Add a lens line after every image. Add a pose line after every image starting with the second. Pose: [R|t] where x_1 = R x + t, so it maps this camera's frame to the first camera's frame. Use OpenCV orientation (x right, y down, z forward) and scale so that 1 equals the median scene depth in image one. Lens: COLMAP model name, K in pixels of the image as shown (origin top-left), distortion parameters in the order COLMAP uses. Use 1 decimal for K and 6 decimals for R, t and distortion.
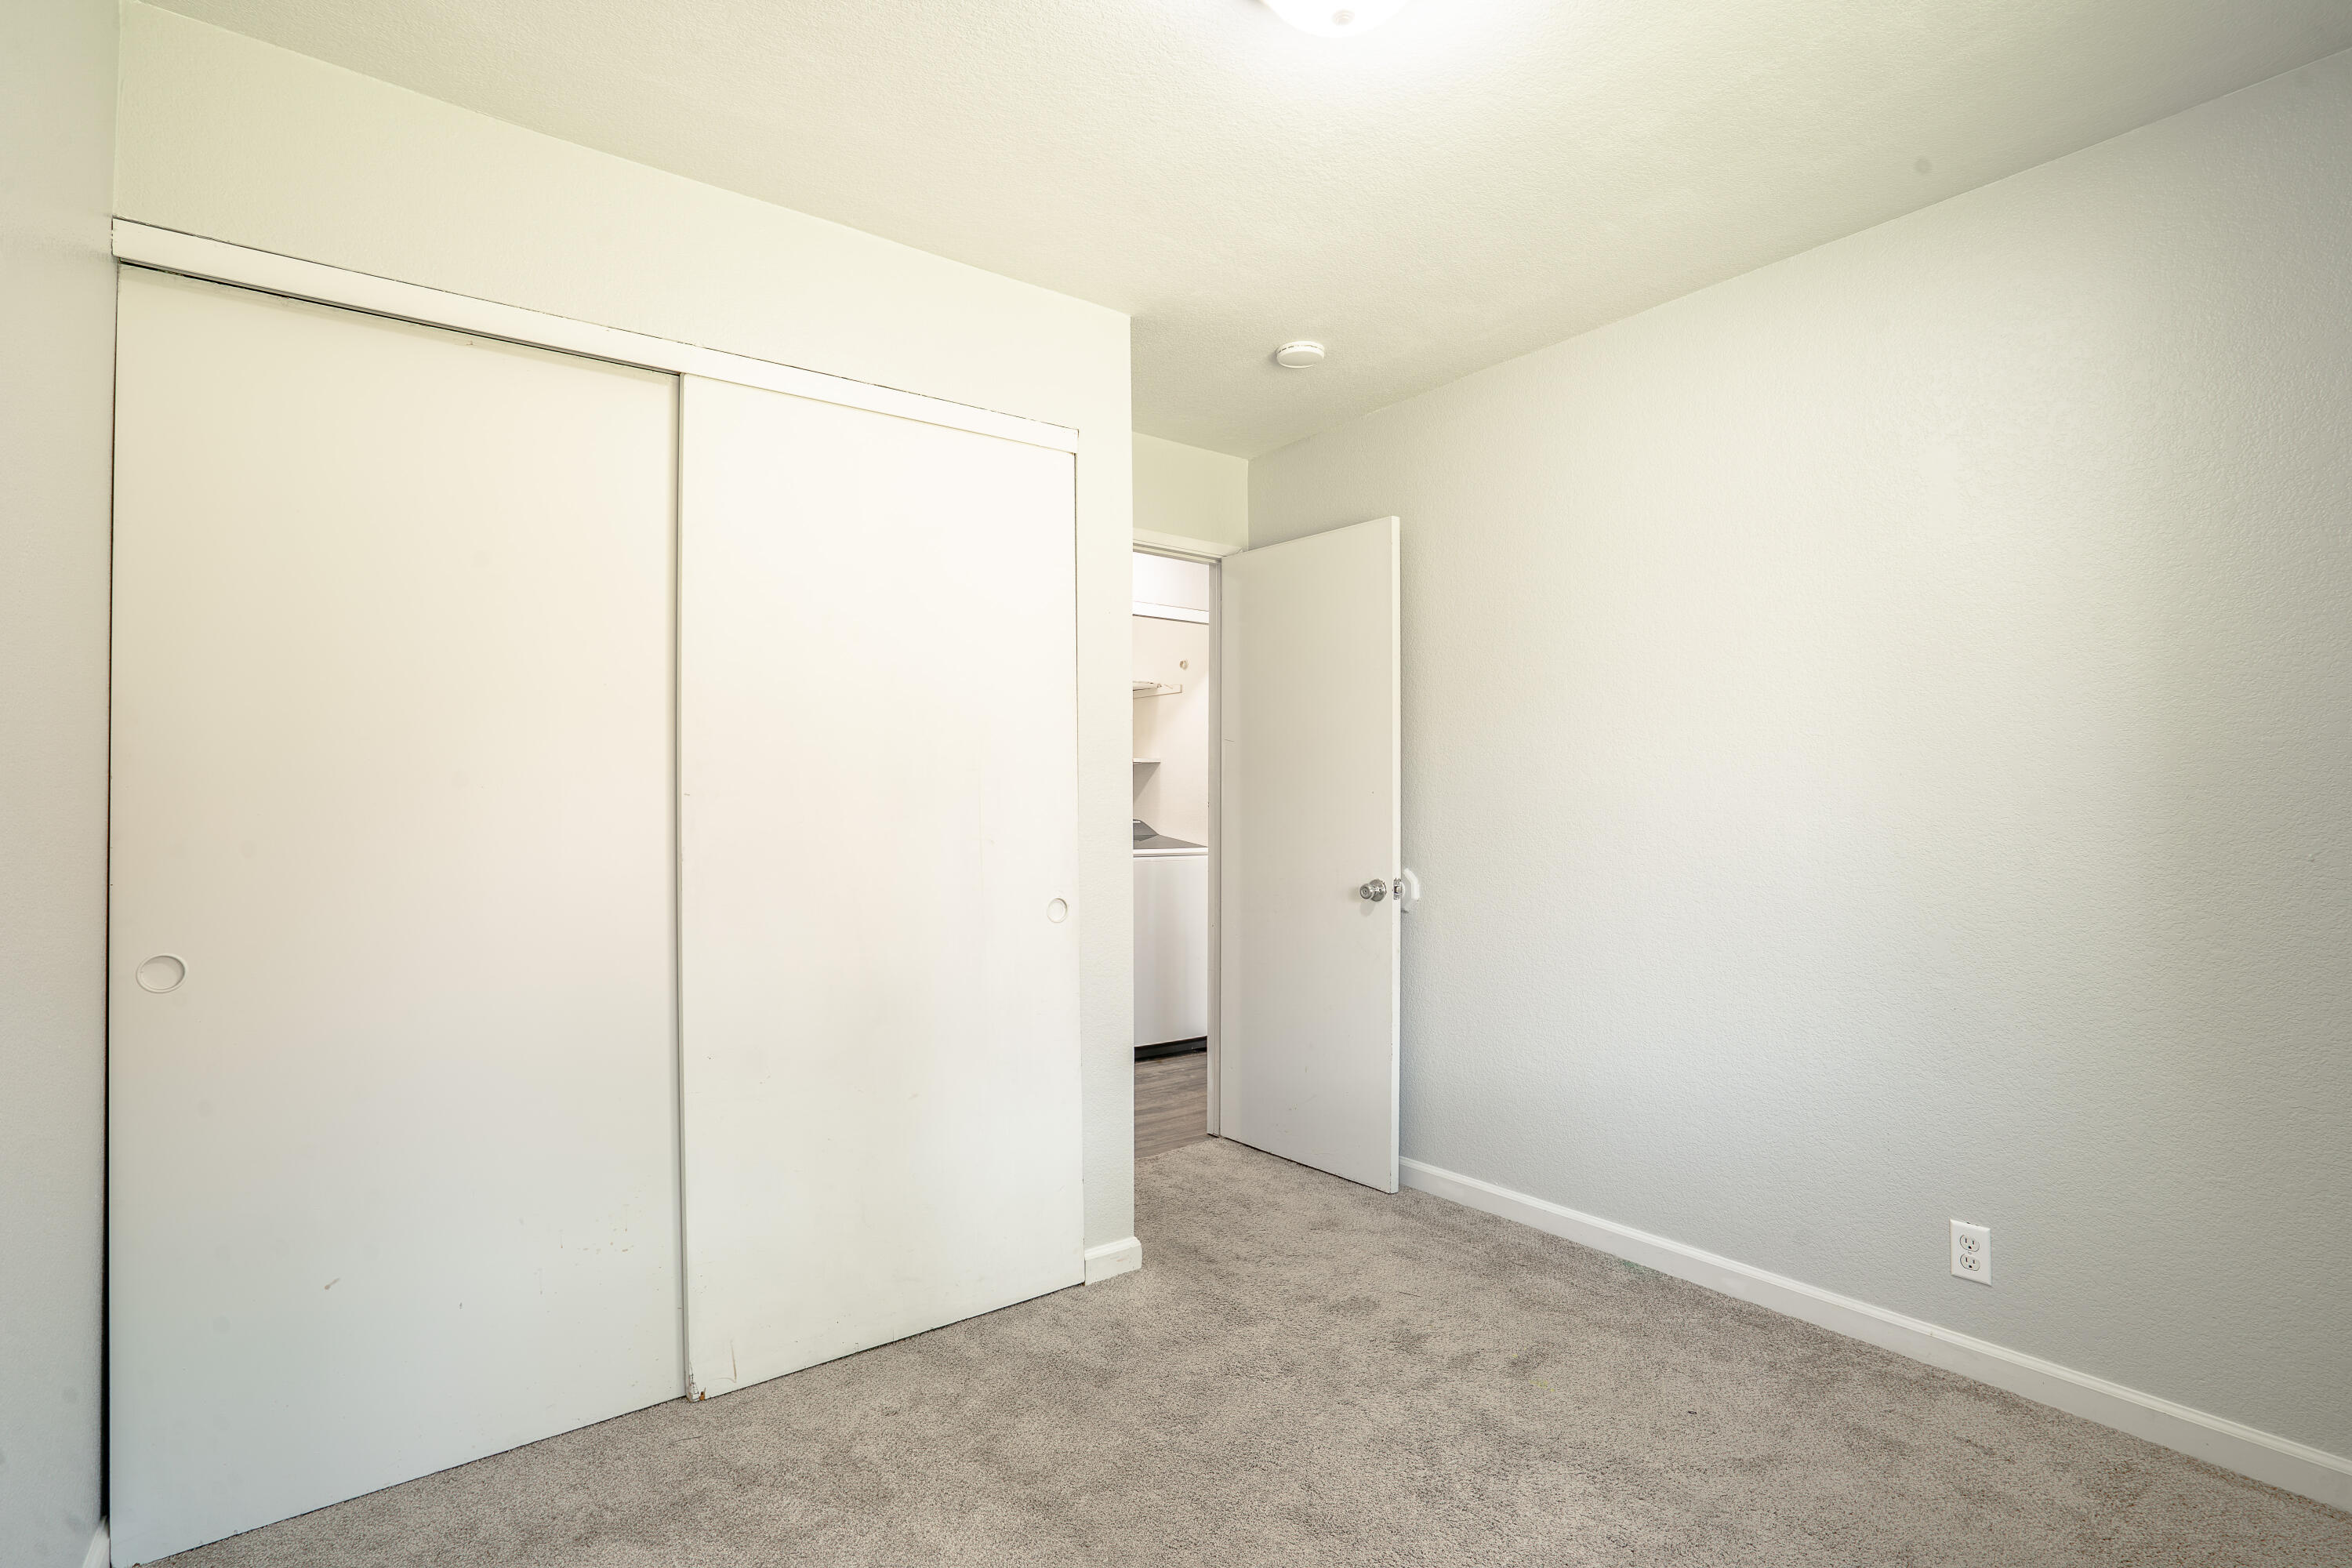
lens RADIAL K [[1095.8, 0, 1162.5], [0, 1095.8, 783.1], [0, 0, 1]] dist [-0.069882, 0.032548]
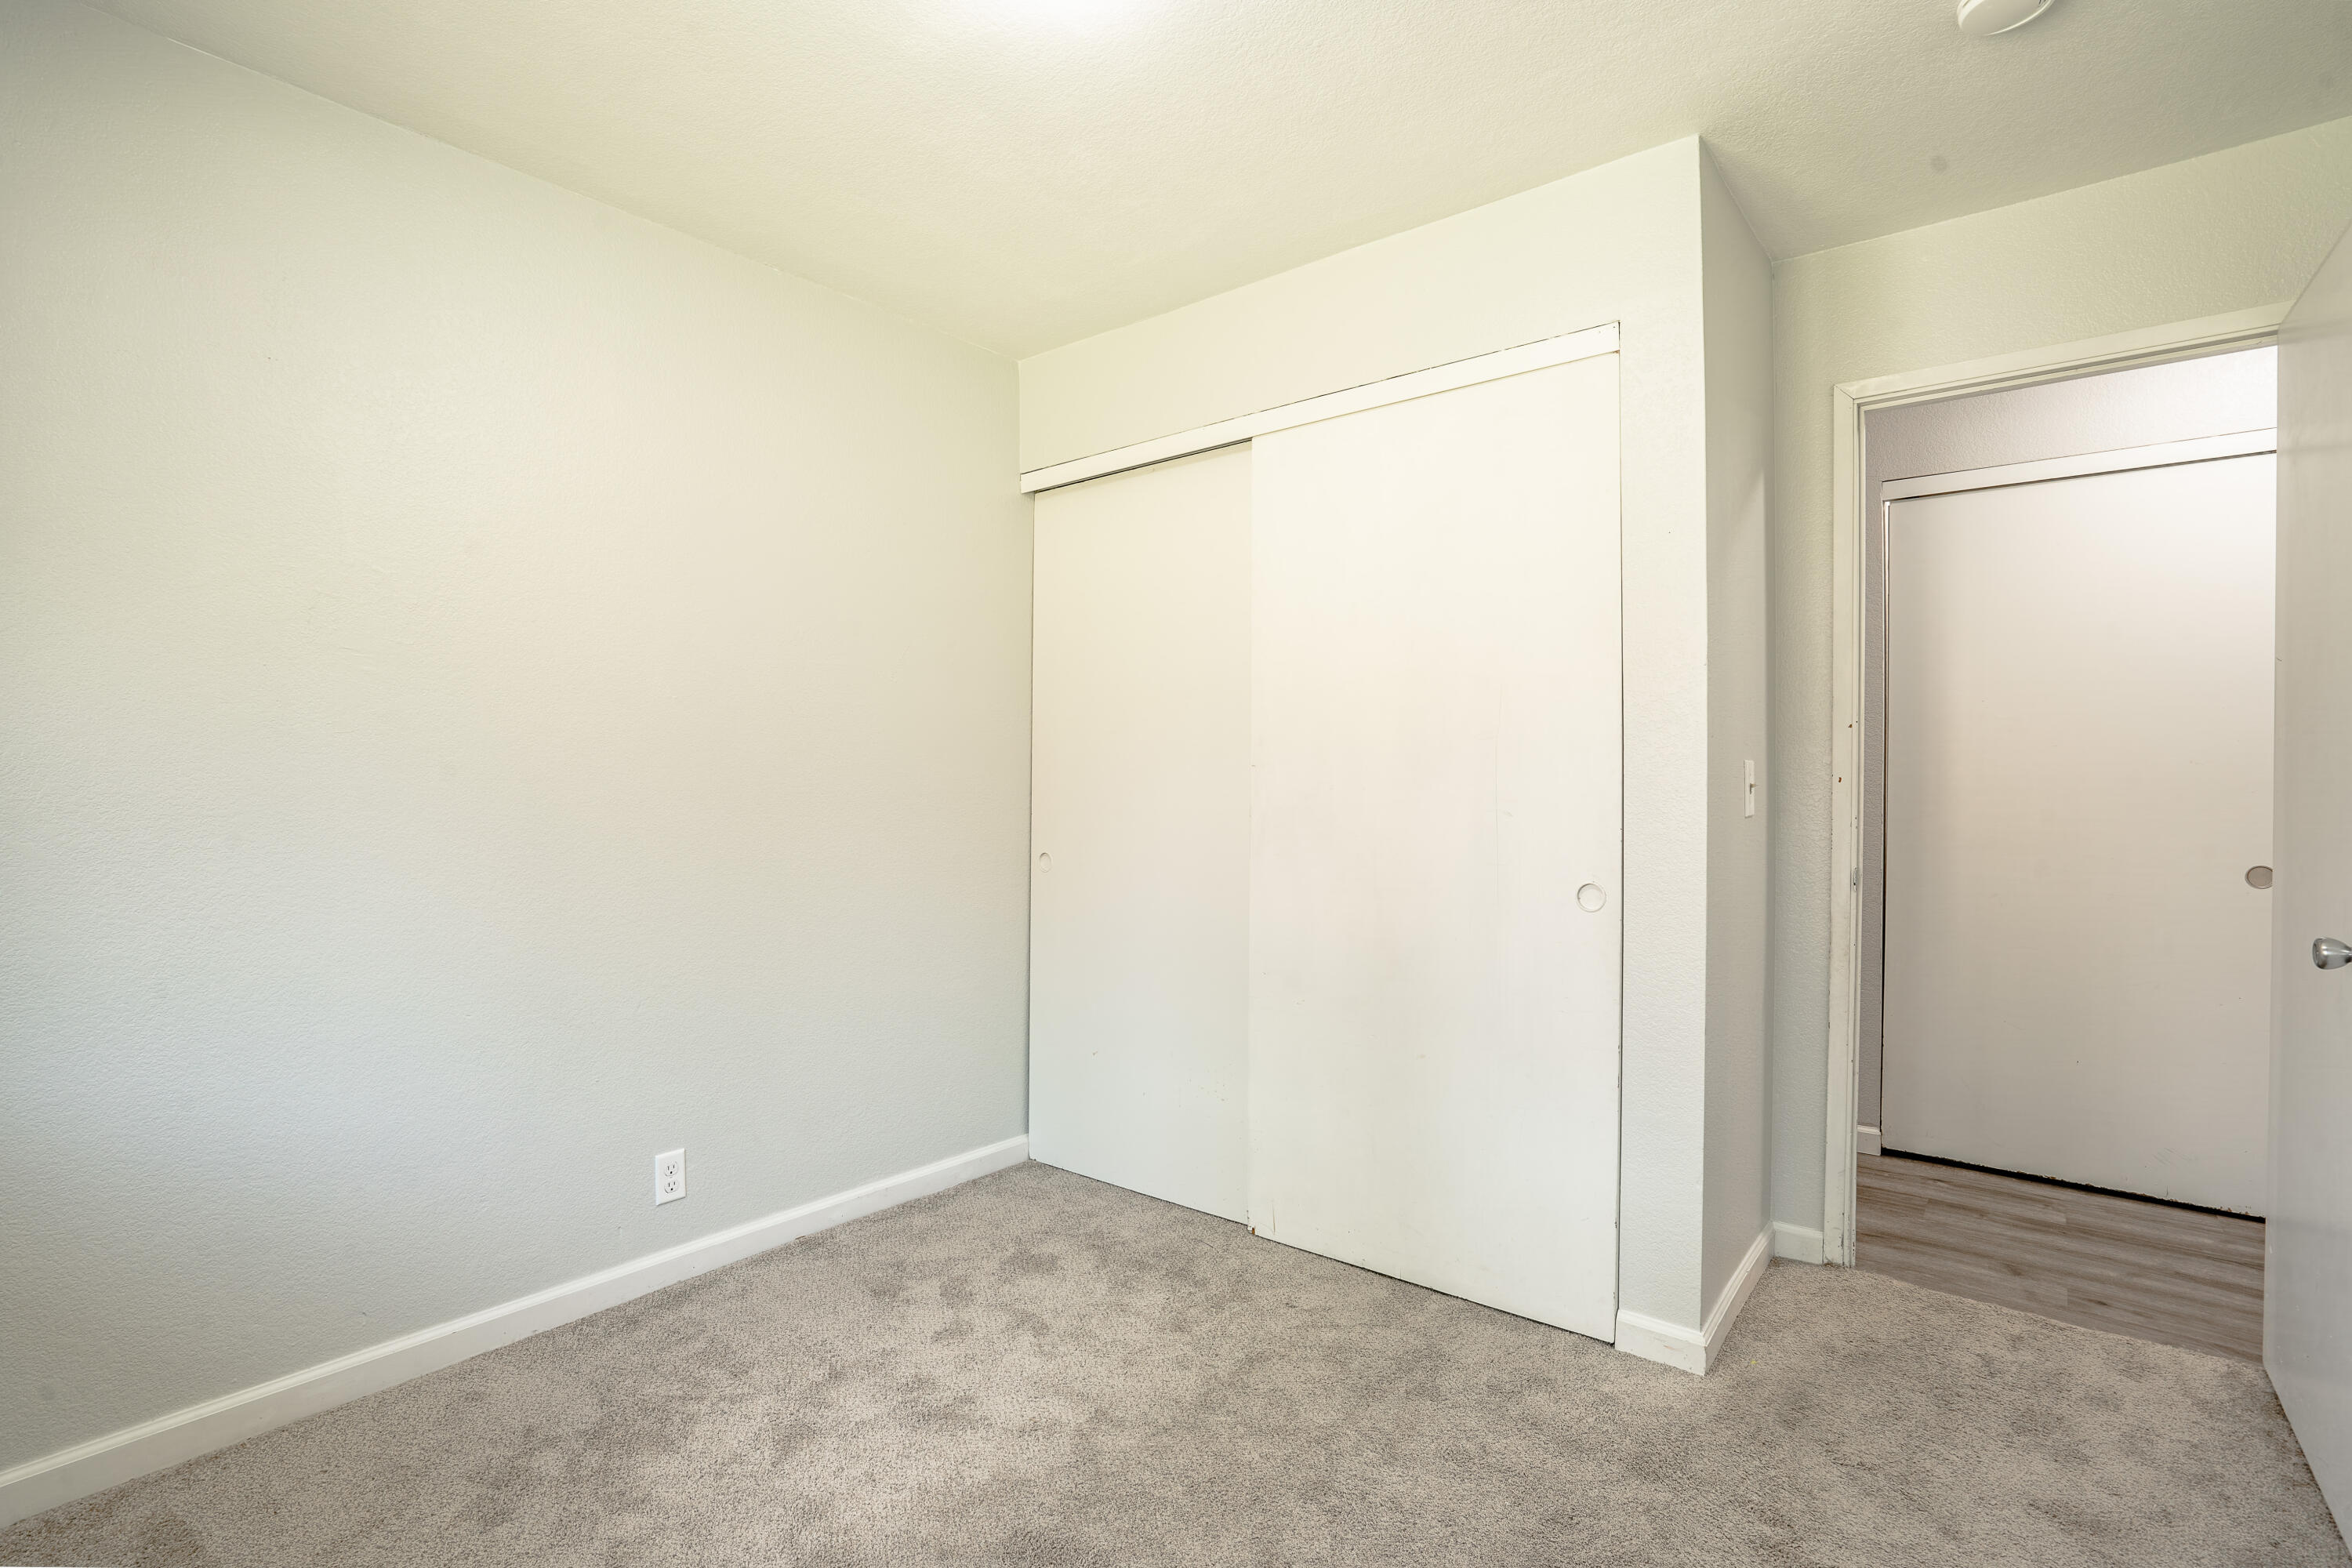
lens RADIAL K [[1096.7, 0, 1159.0], [0, 1096.7, 782.1], [0, 0, 1]] dist [-0.060094, 0.023174]
pose [[0.235116, 0.009413, -0.971922, 0.655555], [0.015877, 0.999783, 0.013523, 0.008631], [0.971838, -0.018610, 0.234915, 0.473946]]
